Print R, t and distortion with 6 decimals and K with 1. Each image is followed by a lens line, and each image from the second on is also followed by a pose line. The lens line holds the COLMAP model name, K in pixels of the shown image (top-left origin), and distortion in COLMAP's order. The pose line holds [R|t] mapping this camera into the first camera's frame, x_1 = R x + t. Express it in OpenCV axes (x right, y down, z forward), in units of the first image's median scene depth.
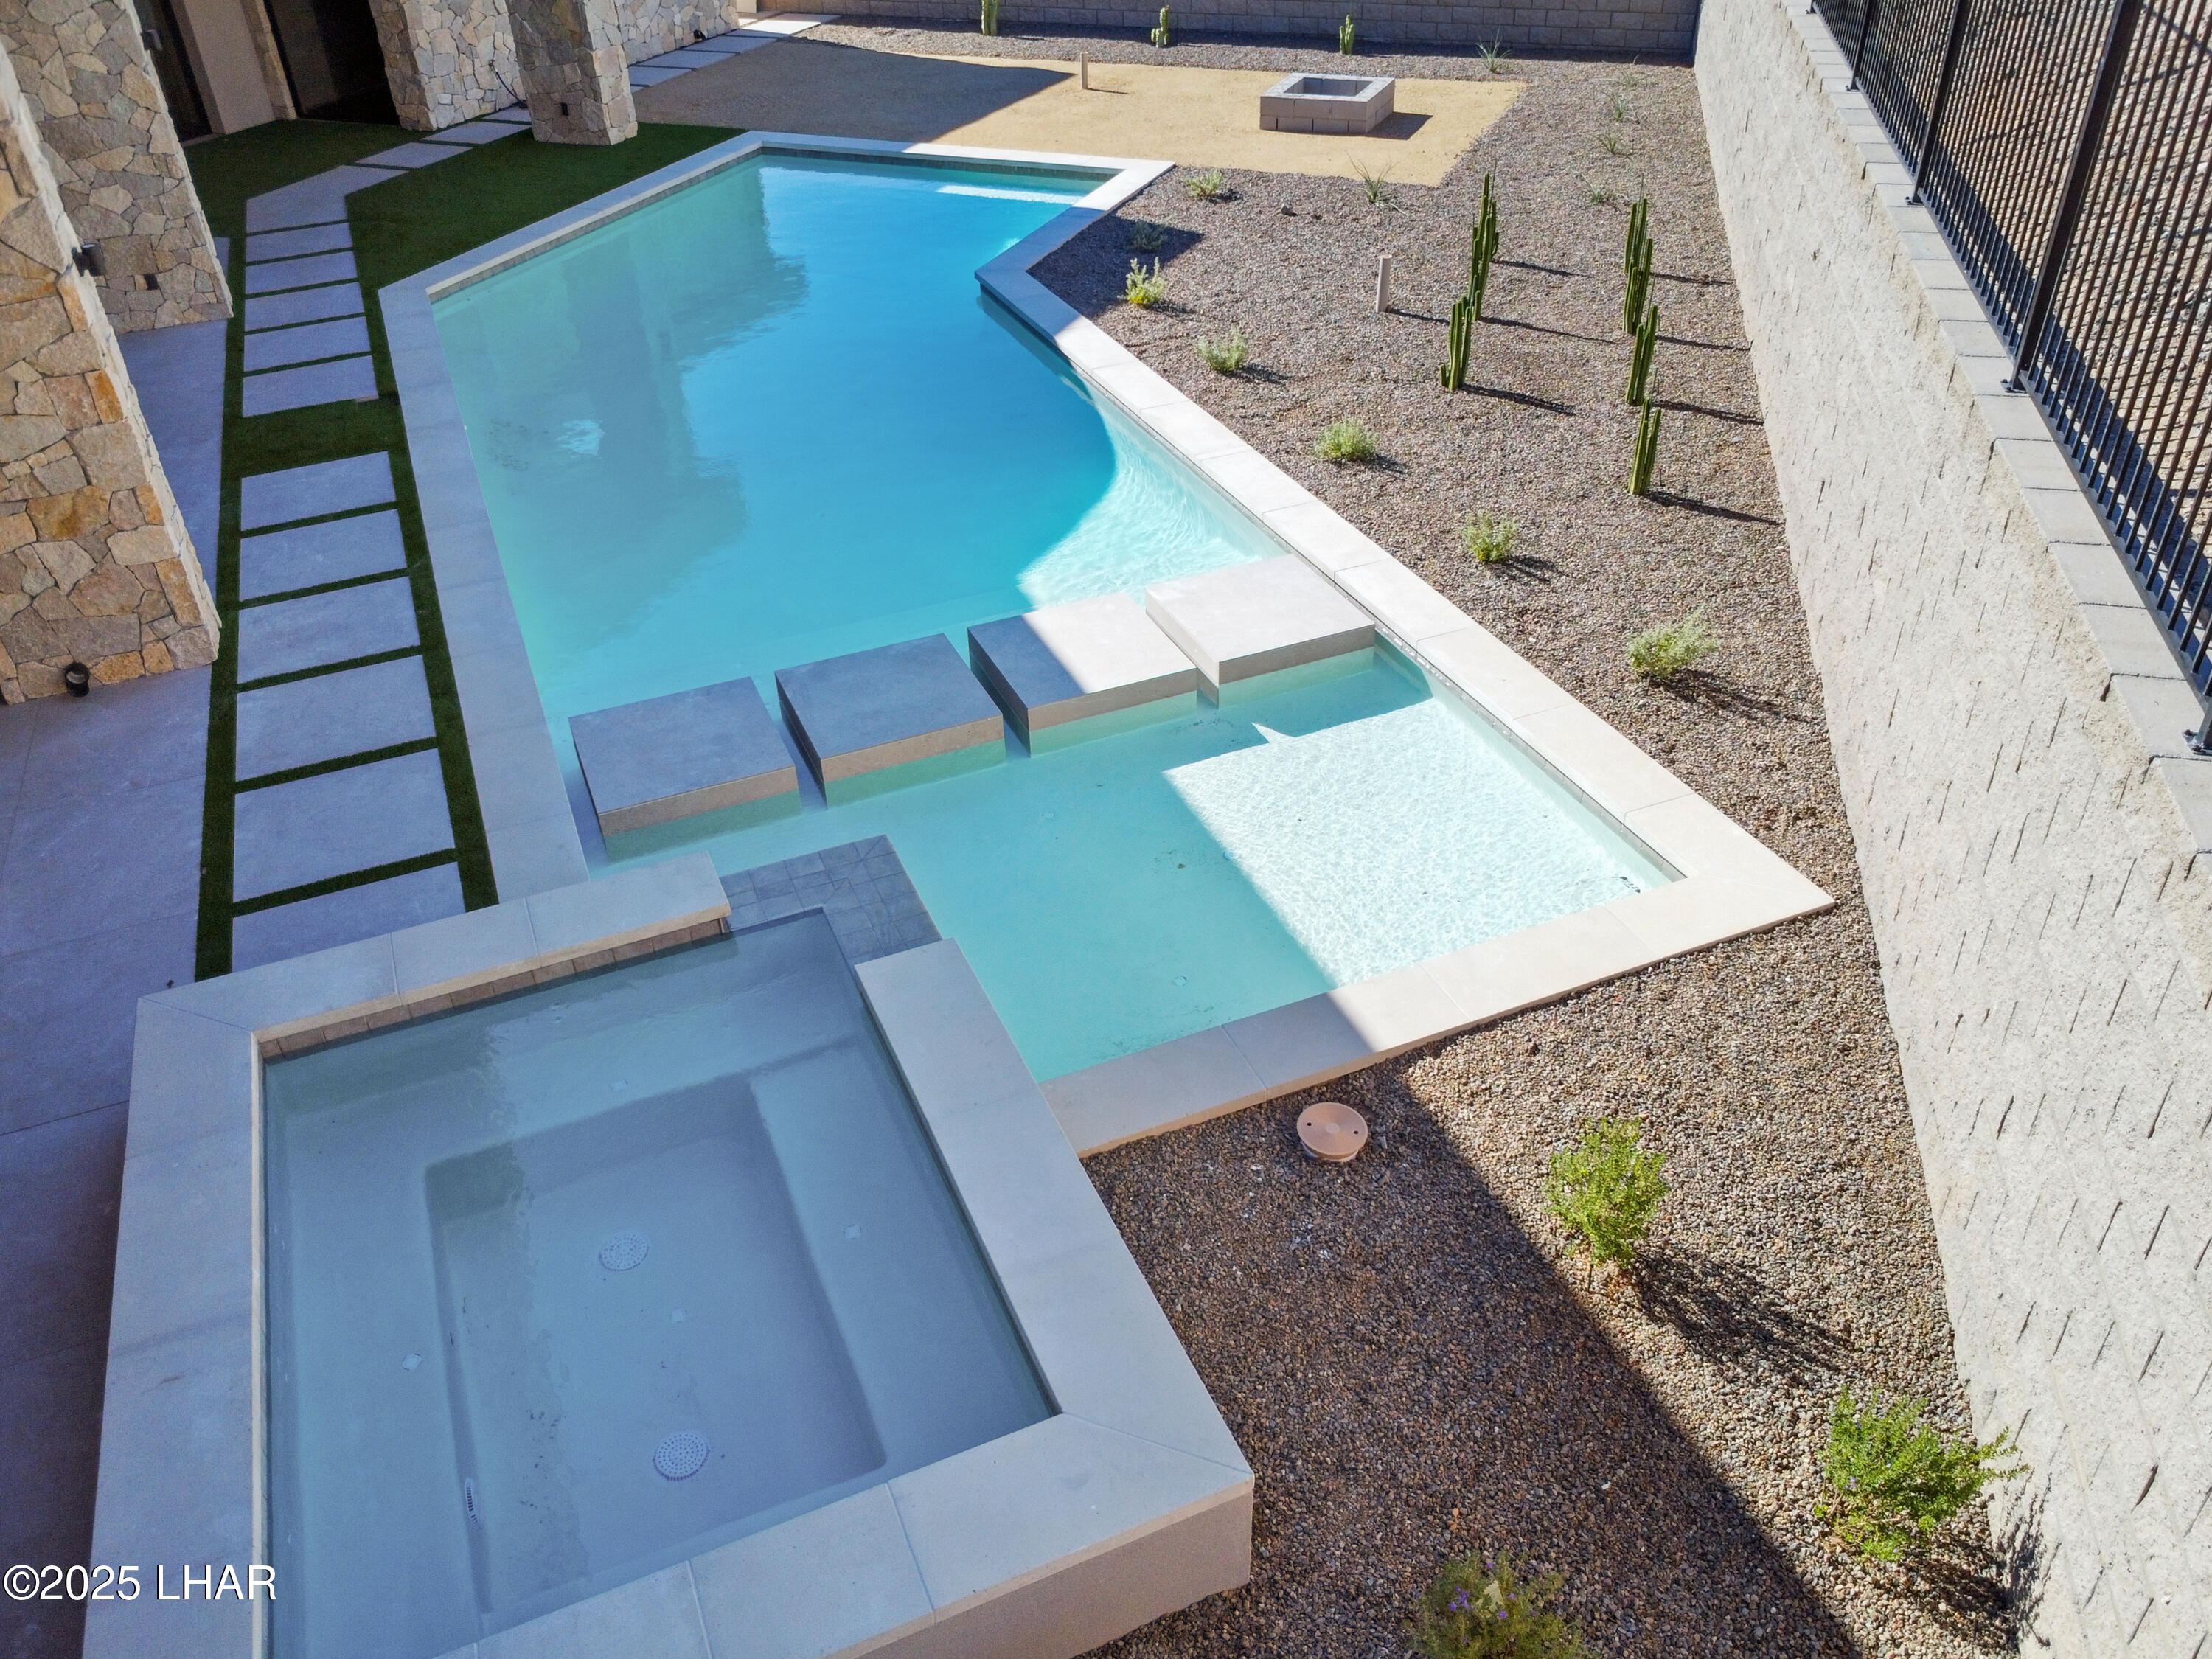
lens RADIAL K [[1668.8, 0, 1111.9], [0, 1668.8, 821.9], [0, 0, 1]] dist [0.003915, -0.000922]
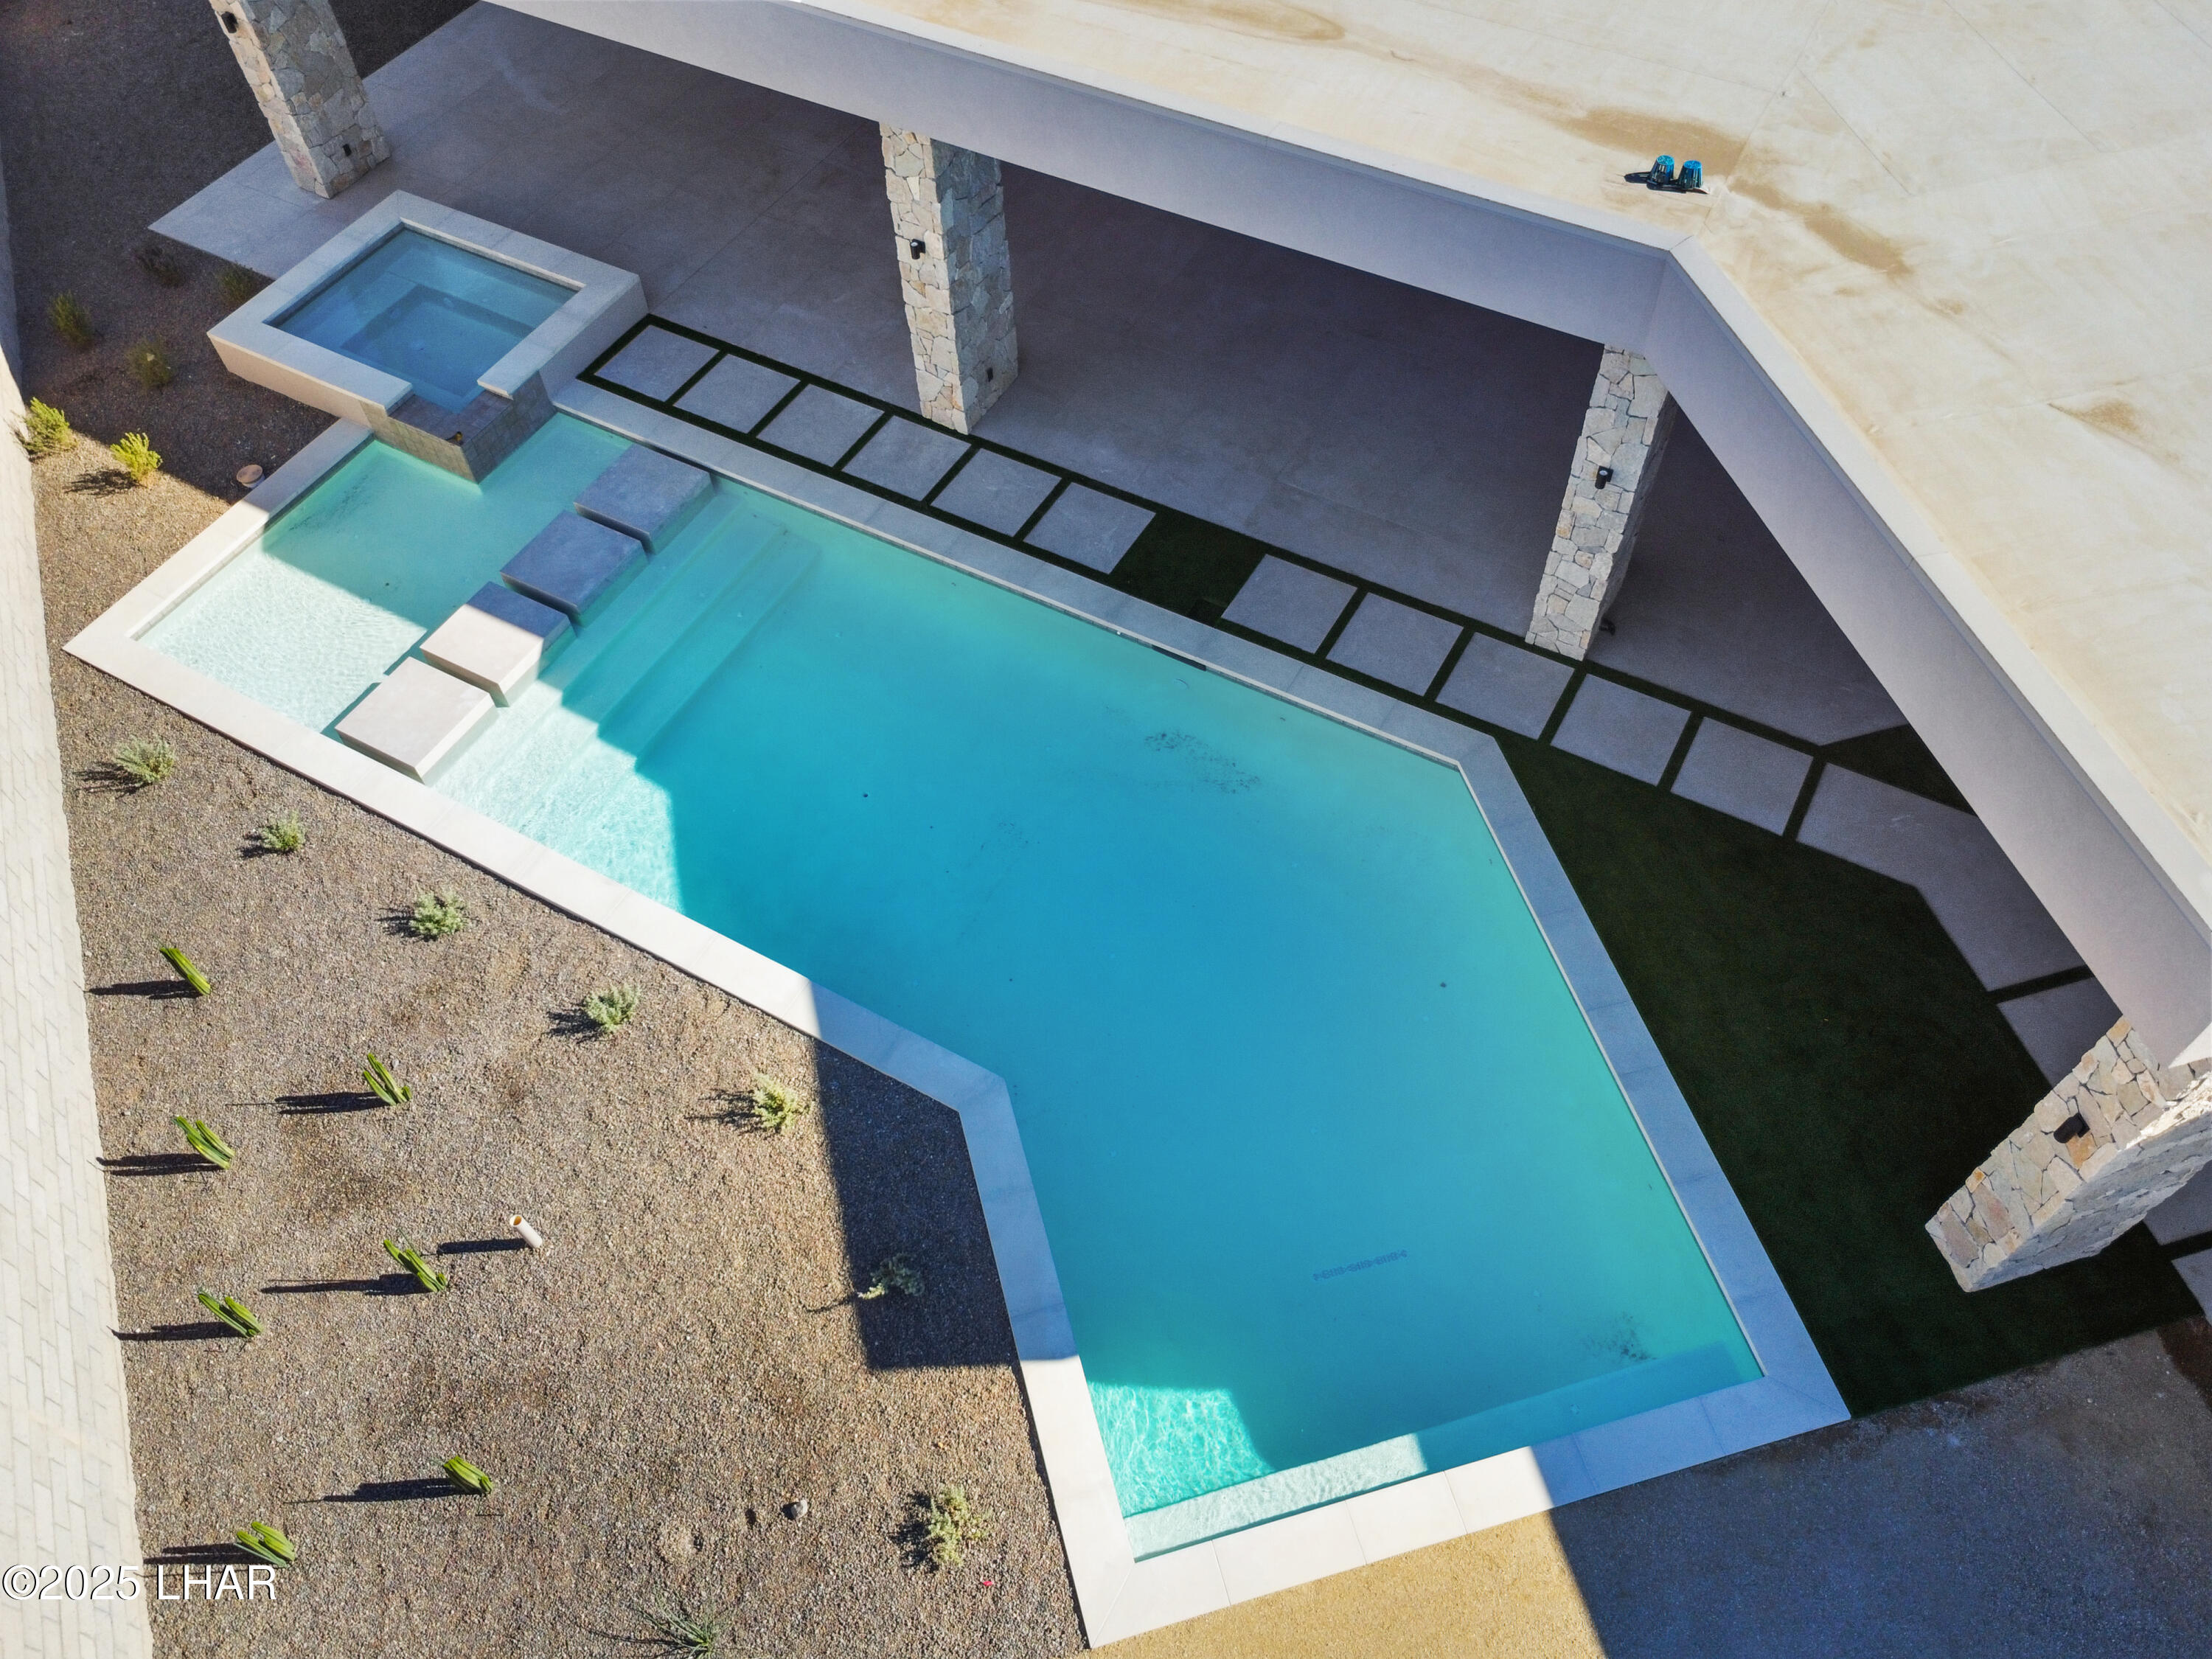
lens RADIAL K [[1658.5, 0, 1108.5], [0, 1658.5, 826.1], [0, 0, 1]] dist [0.006436, -0.006015]
pose [[-0.788727, 0.526708, -0.316998, 0.109796], [-0.312917, 0.099873, 0.944515, -1.616132], [0.529143, 0.844159, 0.086044, 1.160483]]
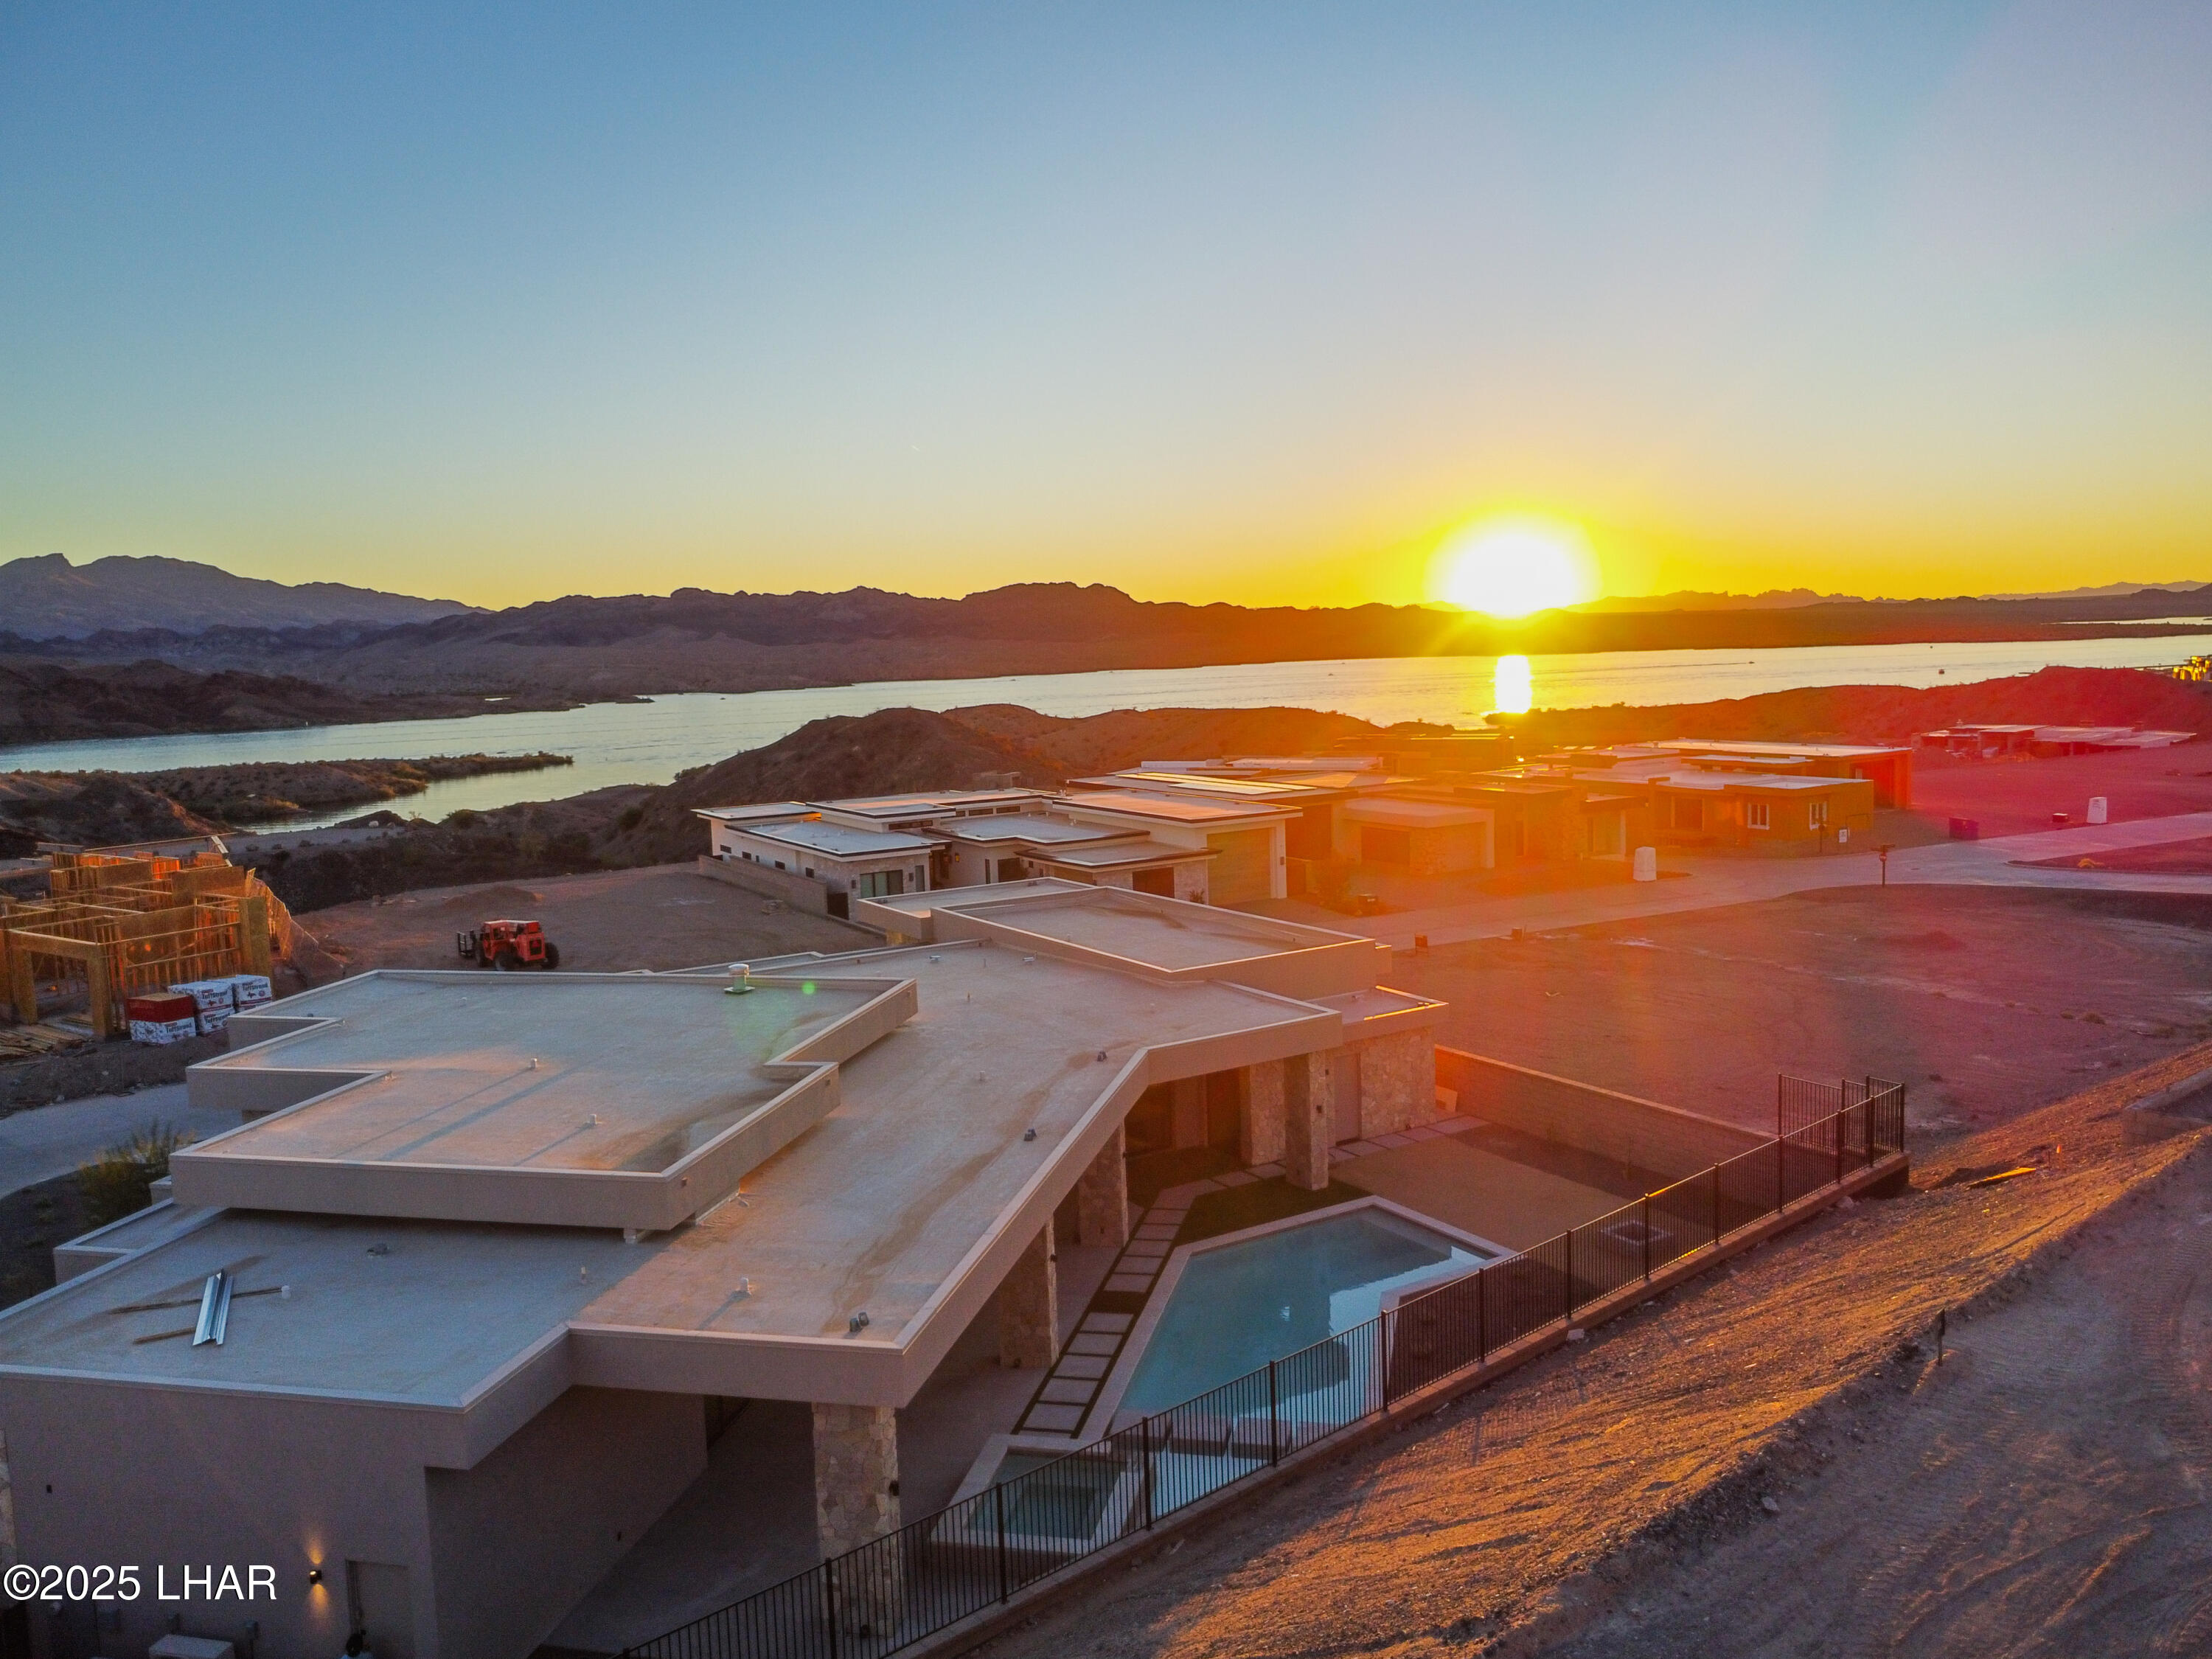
lens RADIAL K [[1668.8, 0, 1111.9], [0, 1668.8, 821.9], [0, 0, 1]] dist [0.003915, -0.000922]
pose [[0.812144, 0.066997, -0.579598, 1.331015], [-0.329718, 0.872258, -0.361182, 0.112327], [0.481360, 0.484436, 0.730489, -1.797097]]
